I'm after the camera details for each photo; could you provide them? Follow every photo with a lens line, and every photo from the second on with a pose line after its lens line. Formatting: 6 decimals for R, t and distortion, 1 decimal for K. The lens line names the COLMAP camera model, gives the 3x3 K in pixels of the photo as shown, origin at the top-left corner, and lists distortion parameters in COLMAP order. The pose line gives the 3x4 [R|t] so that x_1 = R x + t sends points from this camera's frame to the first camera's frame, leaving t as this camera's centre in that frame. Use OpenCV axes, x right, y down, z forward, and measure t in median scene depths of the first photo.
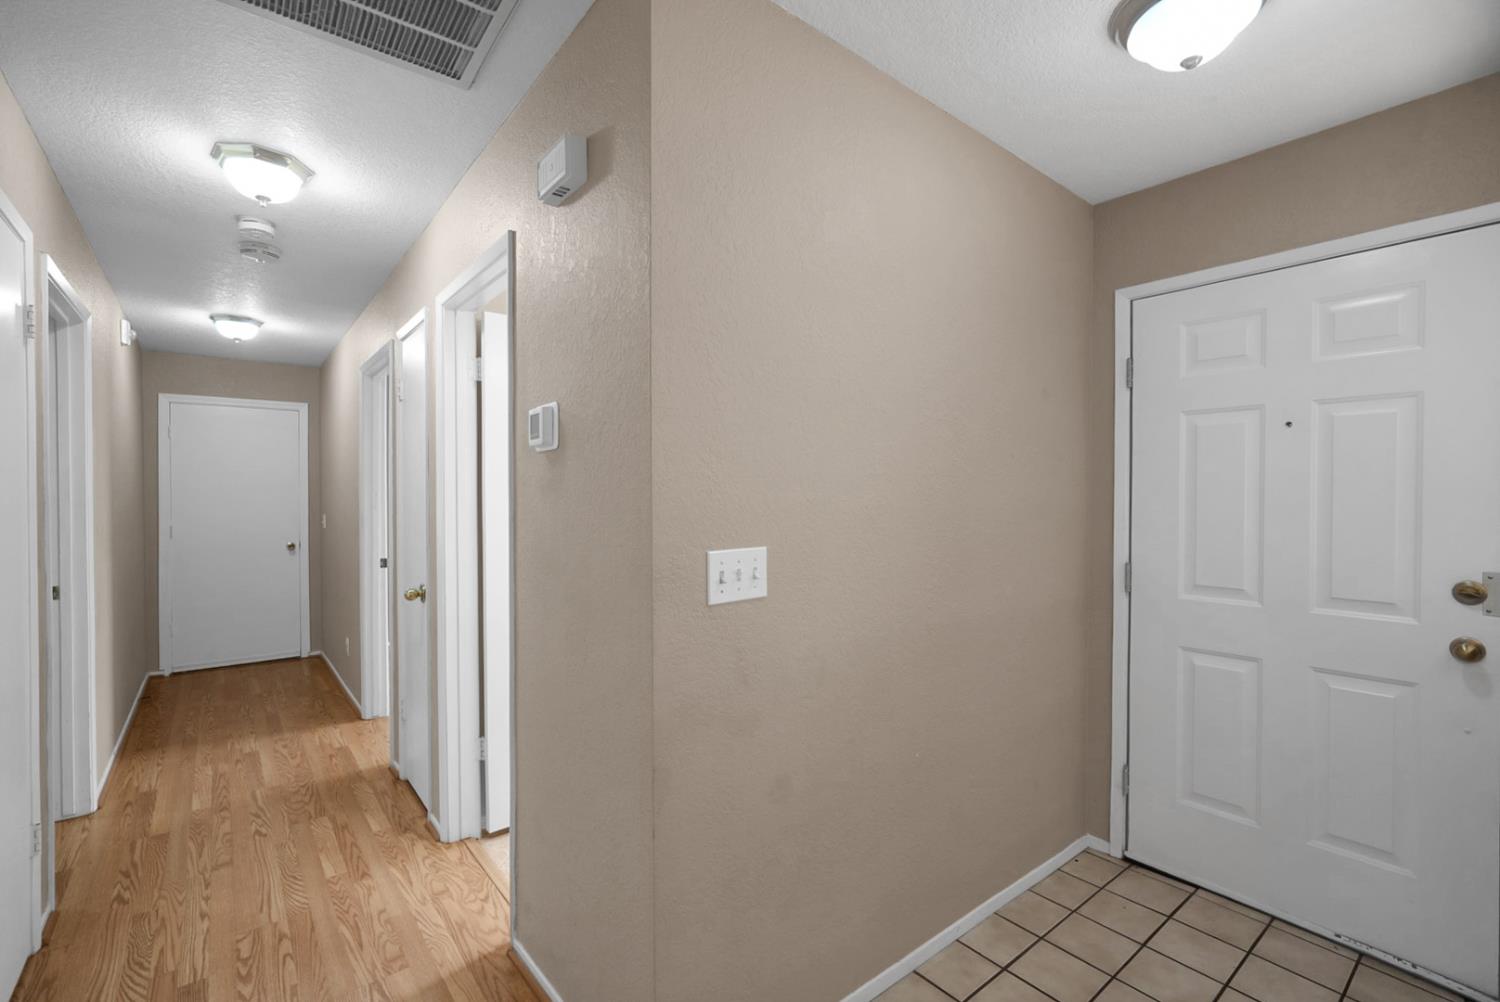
lens RADIAL K [[661.7, 0, 746.6], [0, 661.7, 500.7], [0, 0, 1]] dist [-0.013734, 0.008276]
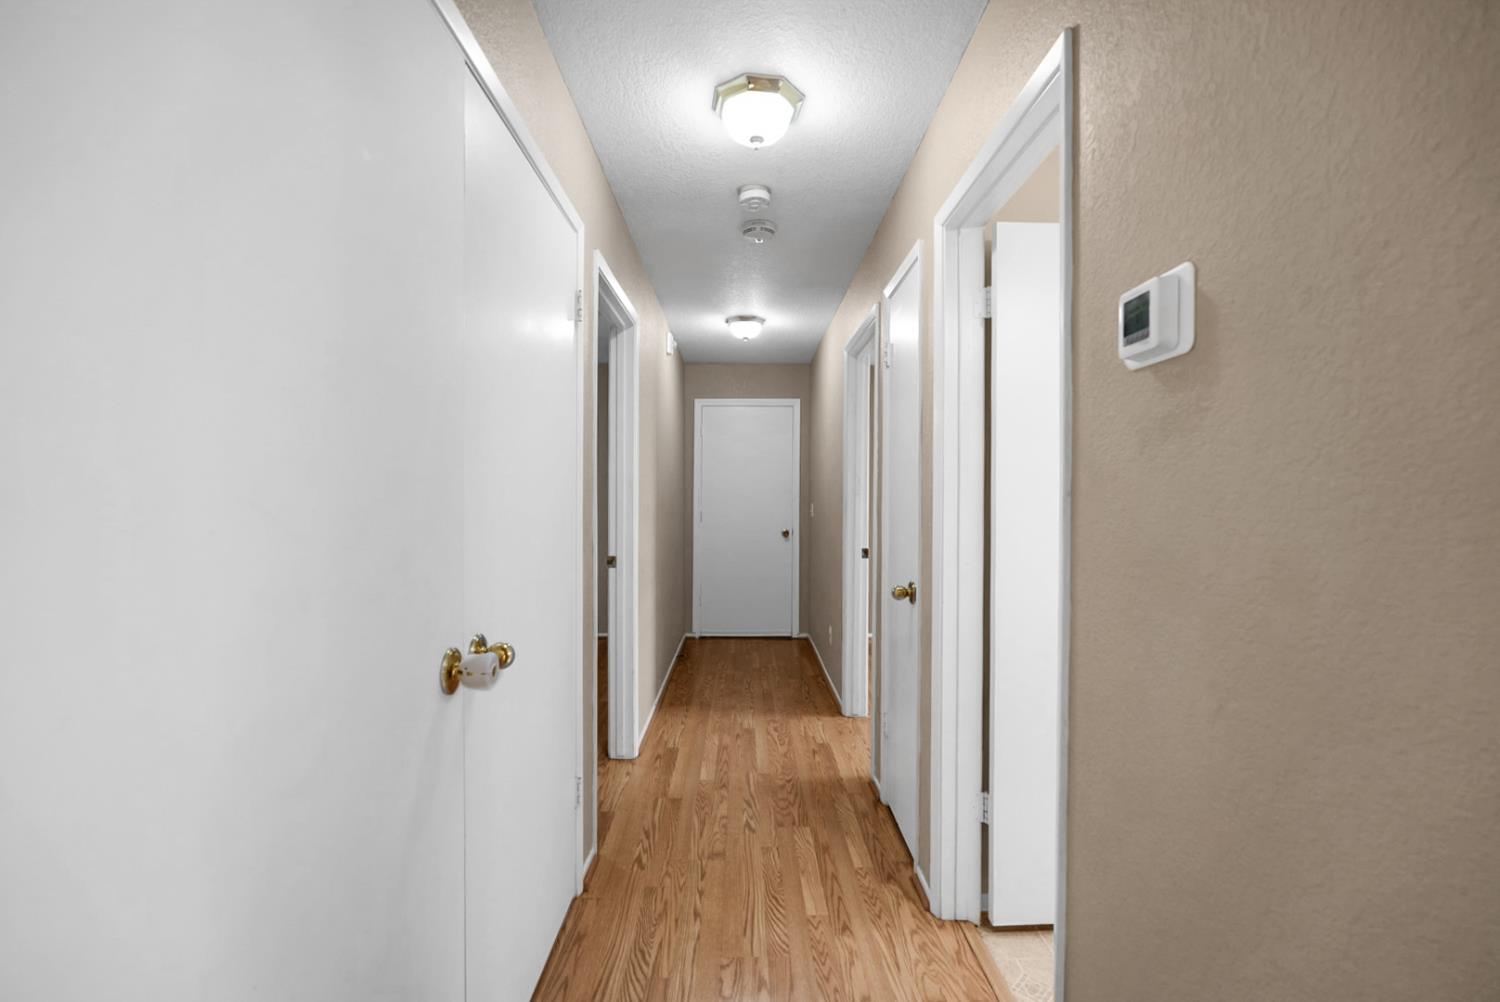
lens RADIAL K [[661.7, 0, 746.6], [0, 661.7, 500.7], [0, 0, 1]] dist [-0.013734, 0.008276]
pose [[0.783263, 0.011776, -0.621579, -0.144748], [-0.011428, 0.999924, 0.004543, 0.024796], [0.621586, 0.003545, 0.783338, 0.231863]]
